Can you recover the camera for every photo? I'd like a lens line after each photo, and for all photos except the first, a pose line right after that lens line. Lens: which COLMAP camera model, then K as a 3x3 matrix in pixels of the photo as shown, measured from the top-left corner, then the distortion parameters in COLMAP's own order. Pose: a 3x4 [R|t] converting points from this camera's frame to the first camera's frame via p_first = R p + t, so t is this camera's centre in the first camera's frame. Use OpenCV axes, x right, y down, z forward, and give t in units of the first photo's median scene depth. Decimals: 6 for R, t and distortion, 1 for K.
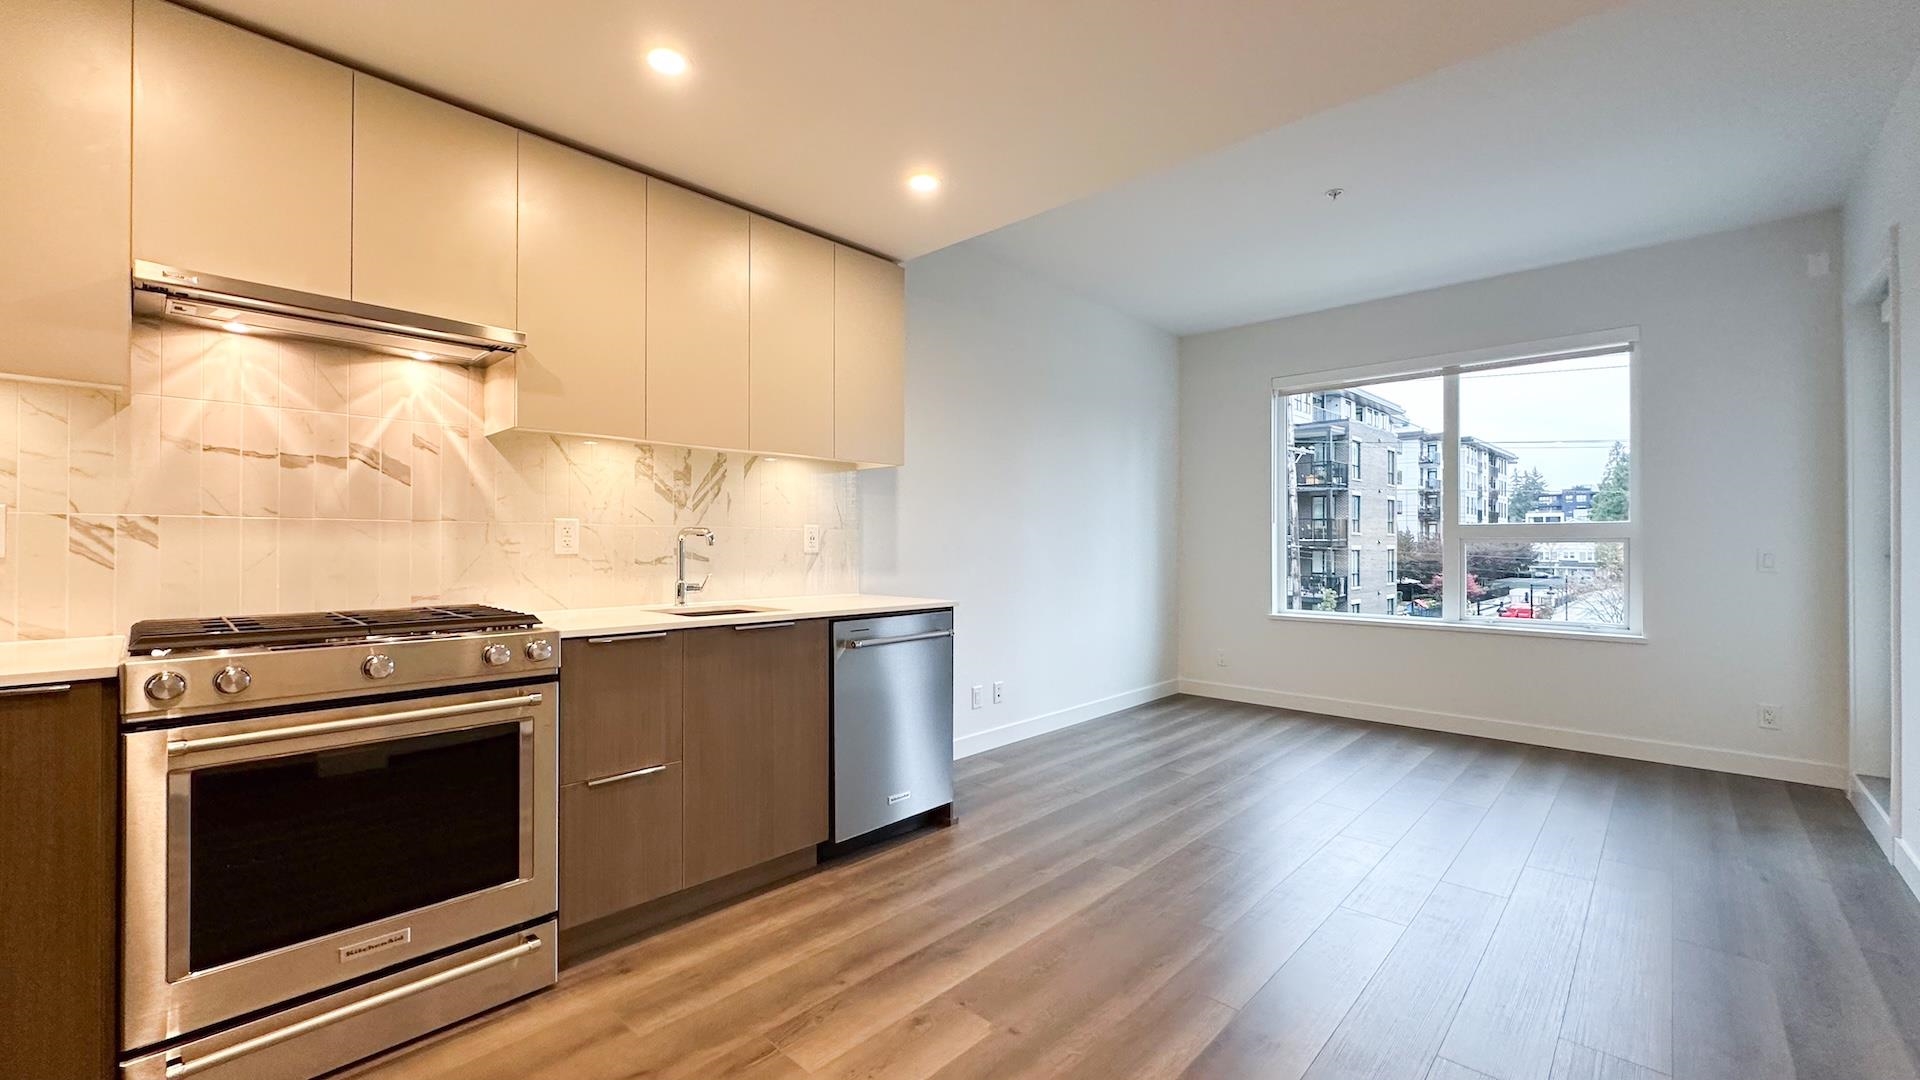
lens RADIAL K [[767.8, 0, 964.3], [0, 767.8, 545.4], [0, 0, 1]] dist [-0.000893, -0.000430]
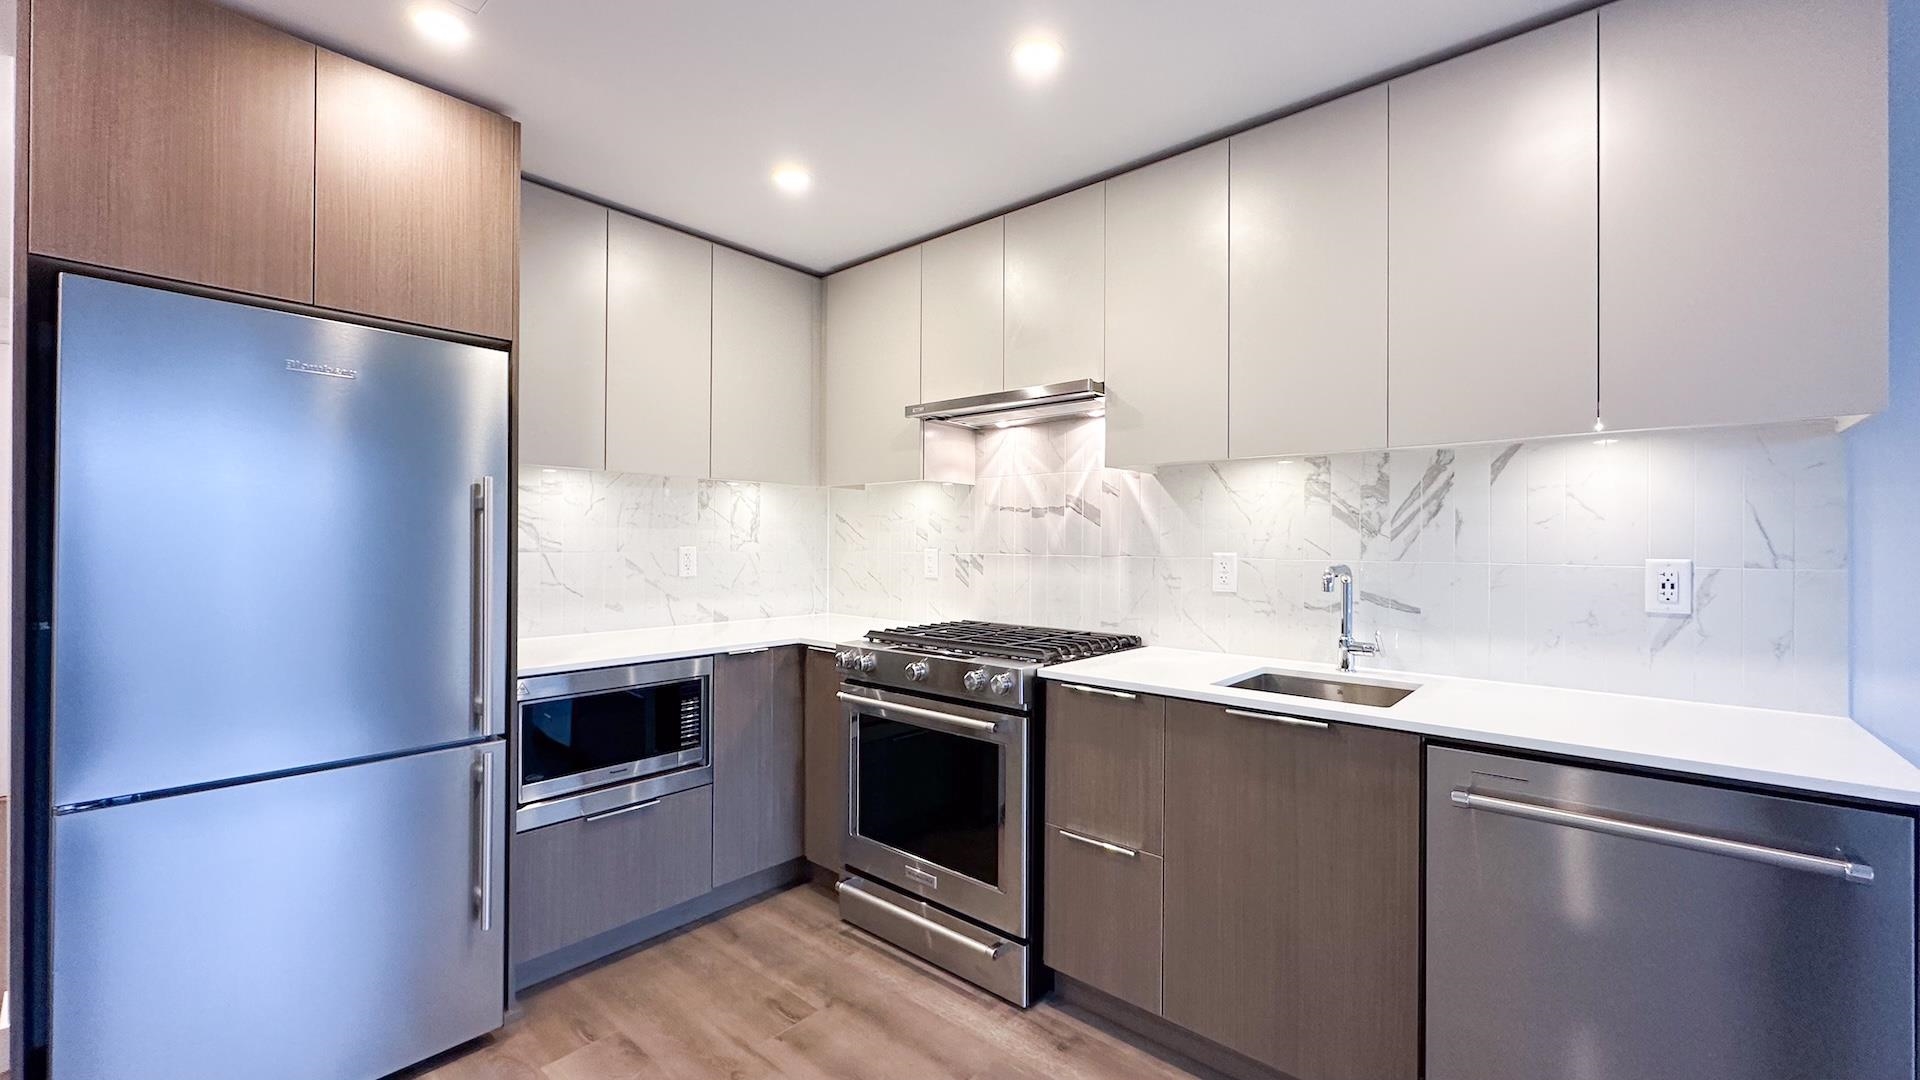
lens RADIAL K [[767.8, 0, 949.0], [0, 767.8, 539.8], [0, 0, 1]] dist [-0.000893, -0.000430]
pose [[0.028105, -0.004816, -0.999593, 0.441274], [-0.005483, 0.999973, -0.004972, -0.050841], [0.999590, 0.005621, 0.028077, 0.751899]]
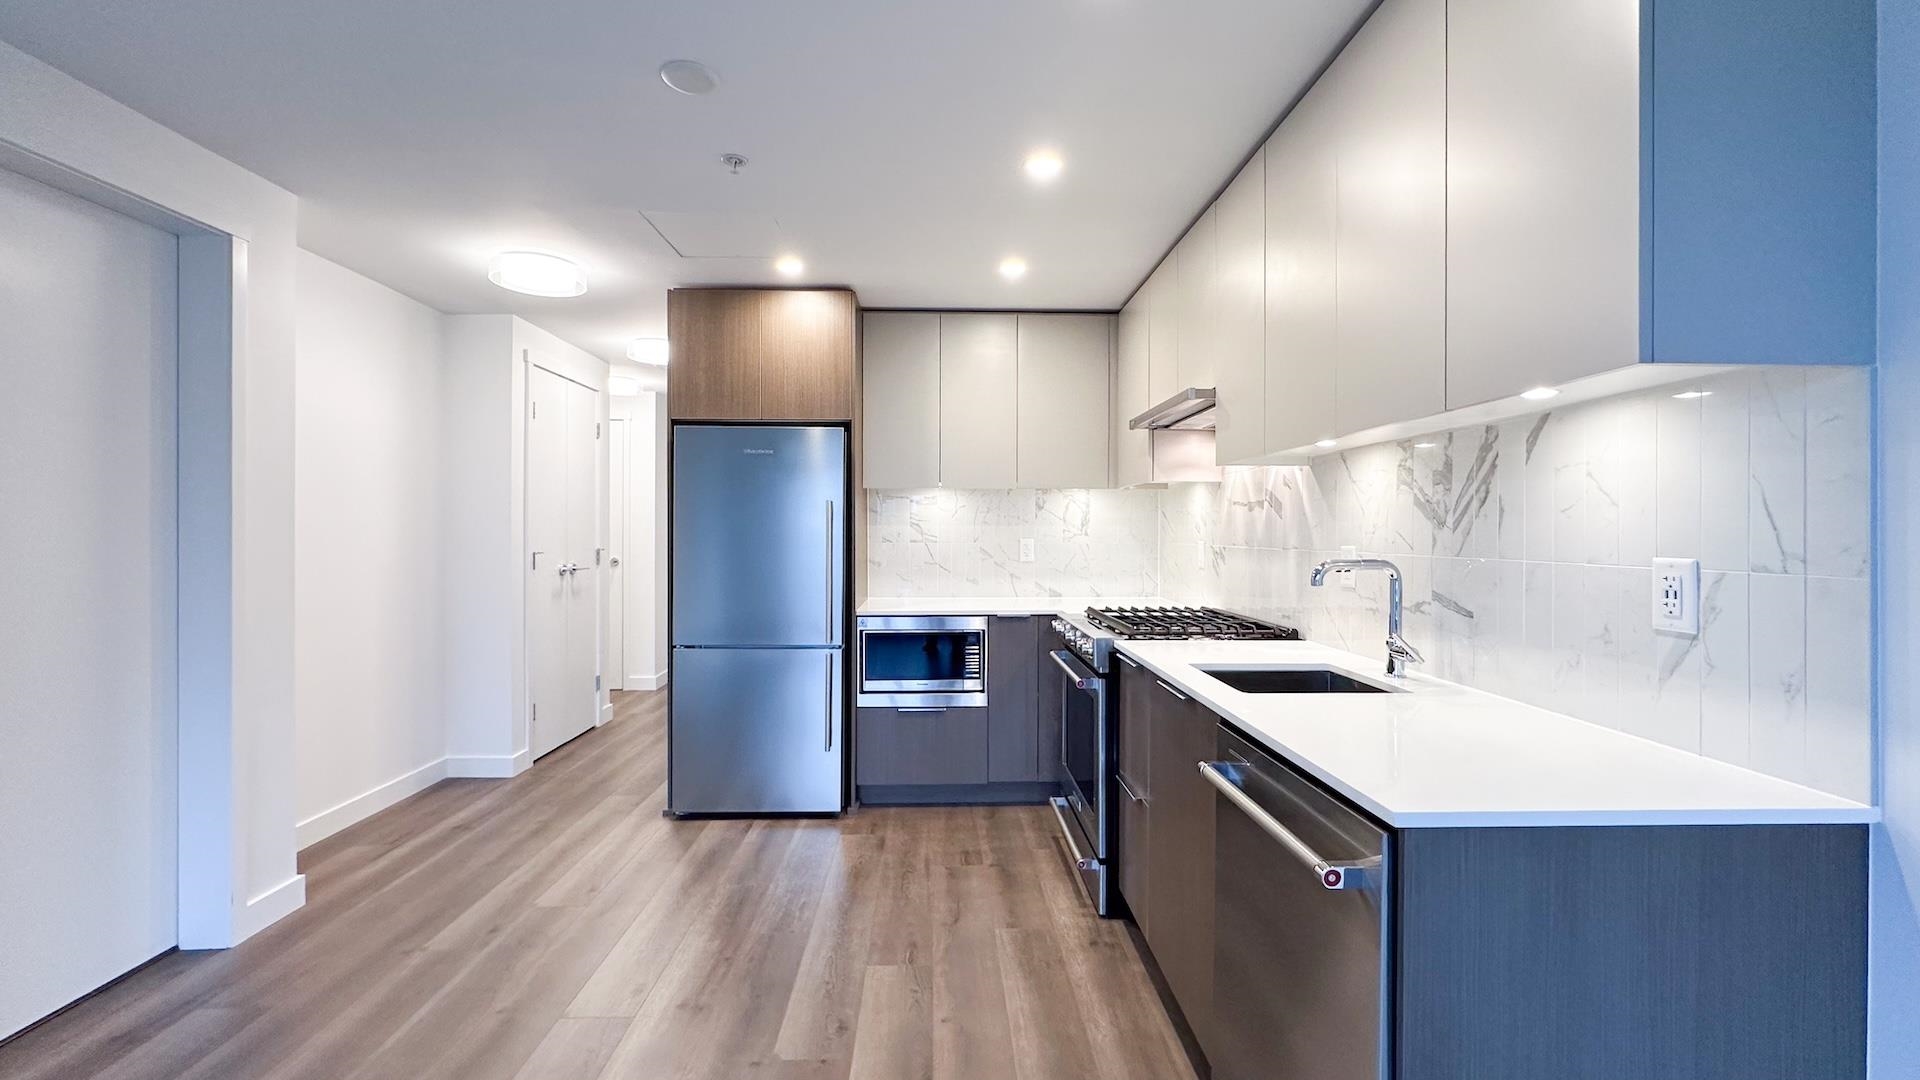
lens RADIAL K [[767.8, 0, 953.5], [0, 767.8, 534.0], [0, 0, 1]] dist [-0.000893, -0.000430]
pose [[-0.711640, -0.000174, -0.702544, 0.469106], [-0.001657, 0.999998, 0.001430, -0.056765], [0.702542, 0.002181, -0.711639, 1.510105]]
